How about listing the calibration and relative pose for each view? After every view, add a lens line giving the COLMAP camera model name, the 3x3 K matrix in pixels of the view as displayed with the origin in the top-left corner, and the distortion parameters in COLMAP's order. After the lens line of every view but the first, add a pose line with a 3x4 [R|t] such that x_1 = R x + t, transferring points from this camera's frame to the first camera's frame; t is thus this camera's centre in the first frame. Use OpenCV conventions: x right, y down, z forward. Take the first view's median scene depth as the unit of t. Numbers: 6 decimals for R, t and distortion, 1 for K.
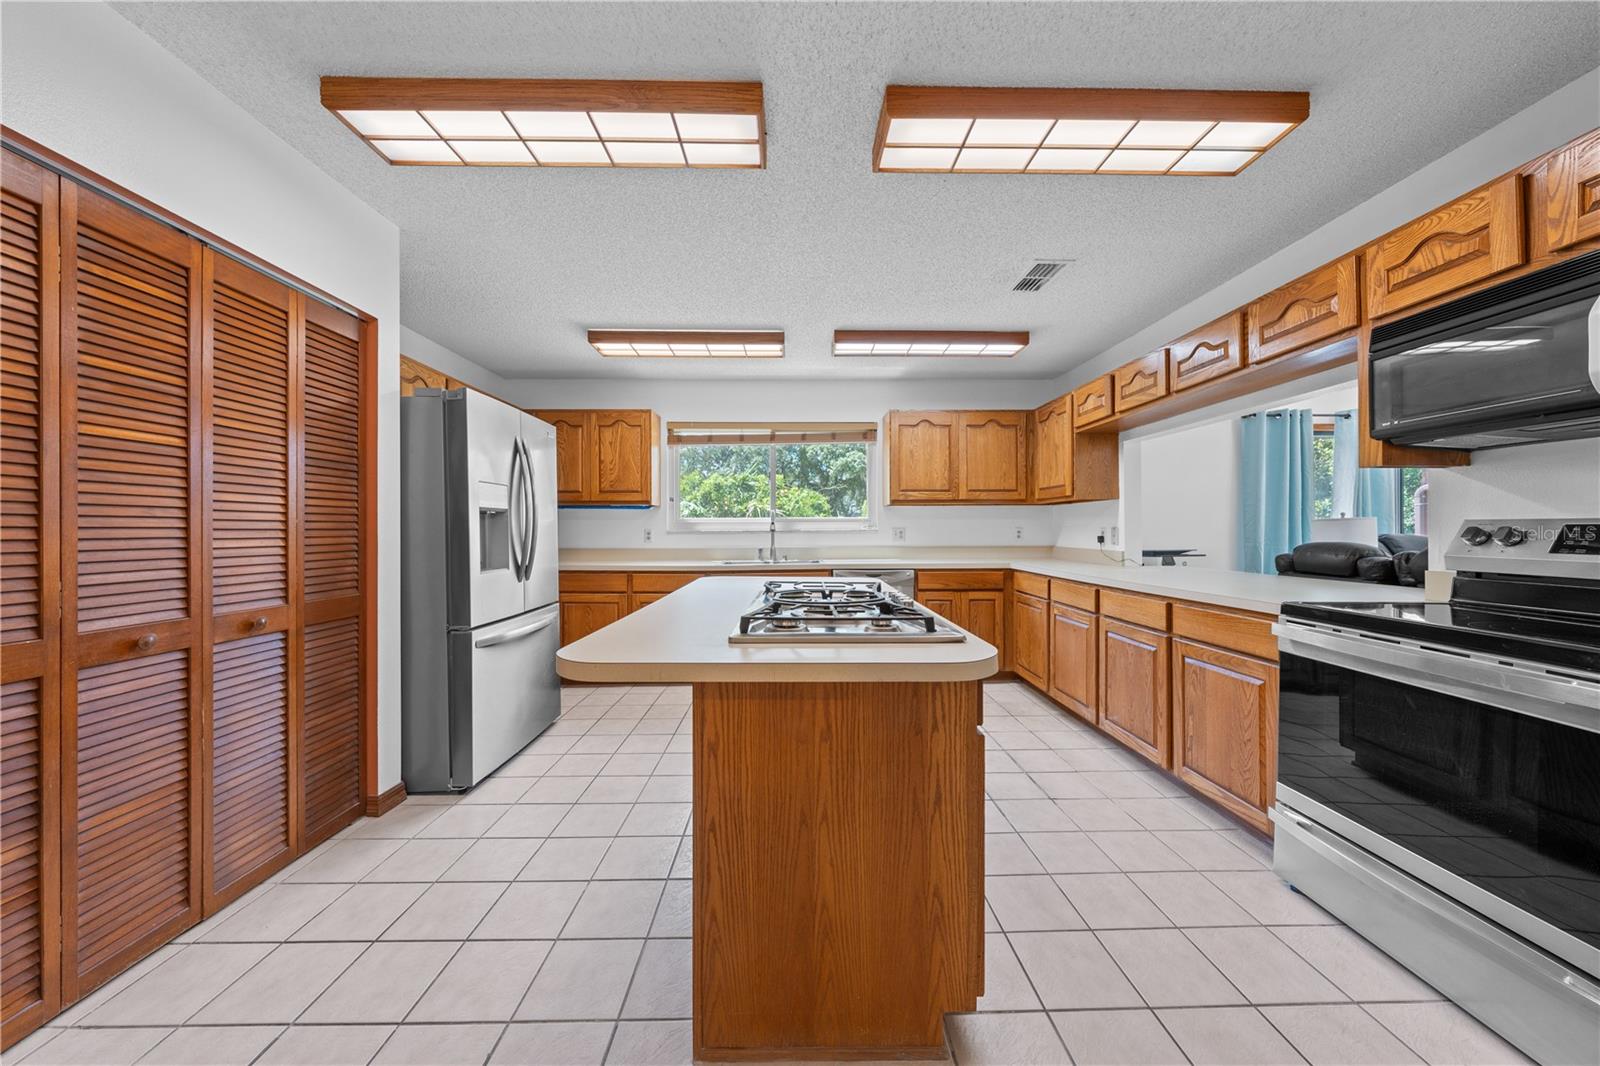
lens RADIAL K [[540.2, 0, 802.9], [0, 540.2, 529.7], [0, 0, 1]] dist [-0.000911, -0.000026]
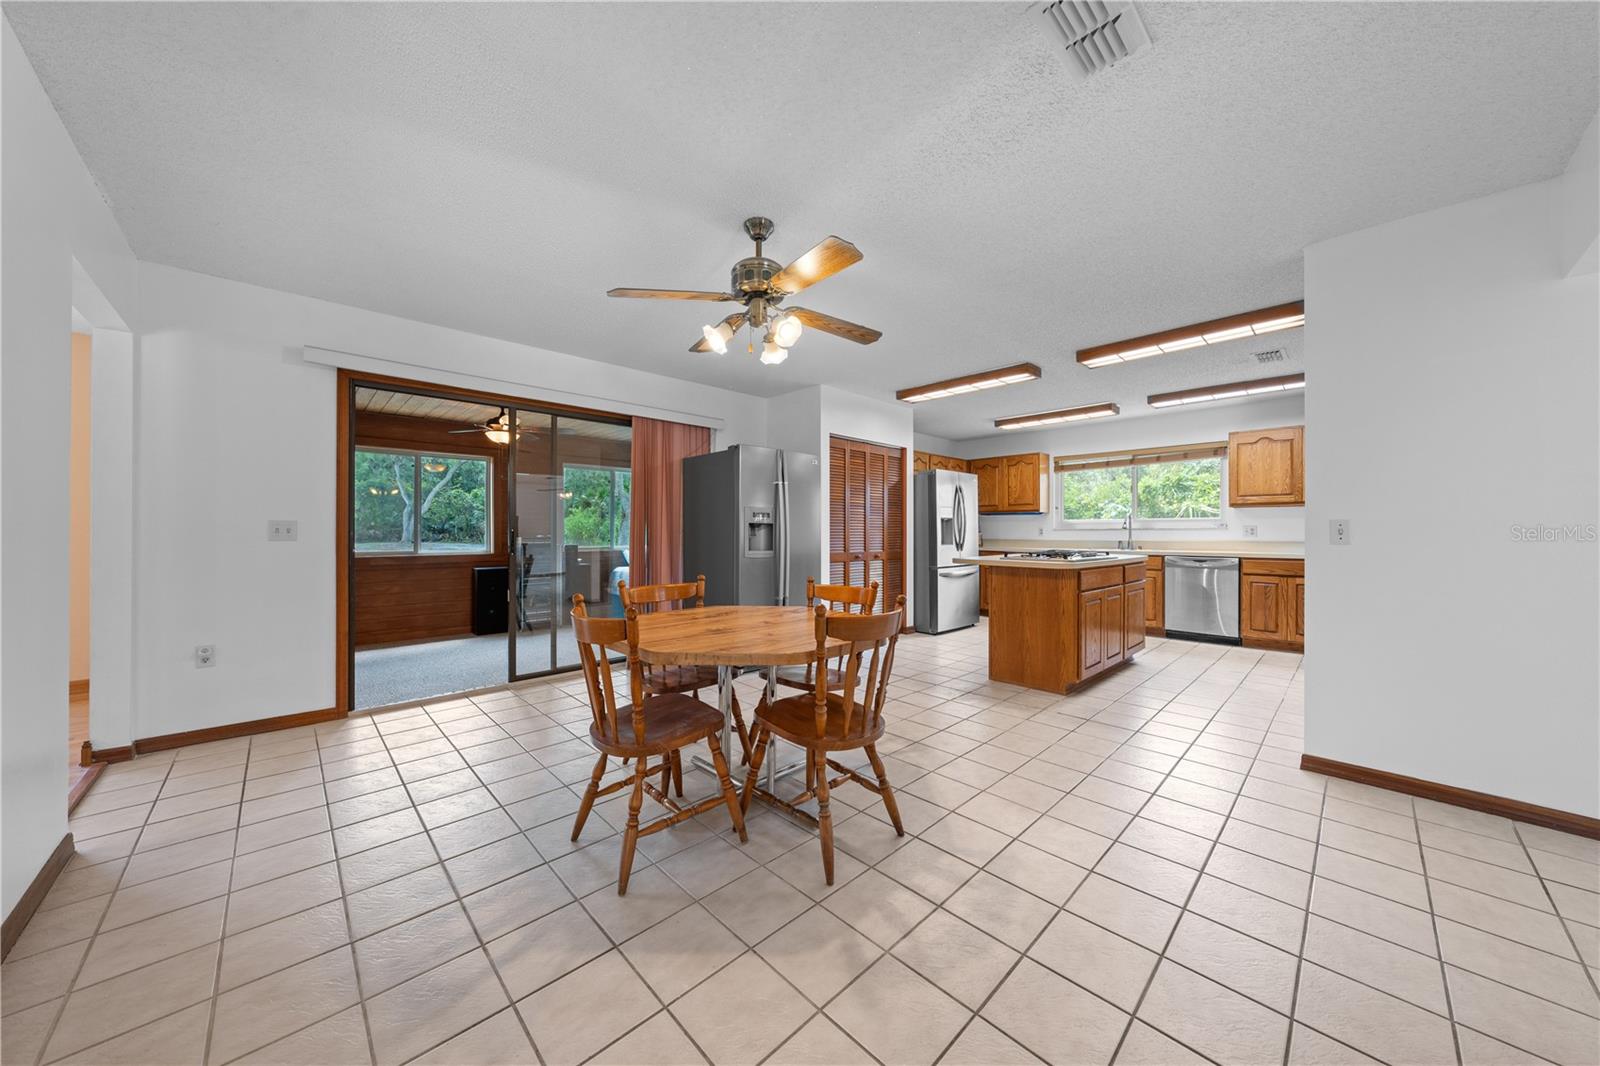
lens RADIAL K [[543.7, 0, 796.5], [0, 543.7, 526.6], [0, 0, 1]] dist [-0.001051, -0.000066]
pose [[0.676588, -0.003848, -0.736351, 0.590588], [-0.001525, 0.999977, -0.006627, 0.011787], [0.736360, 0.005606, 0.676567, -0.874989]]
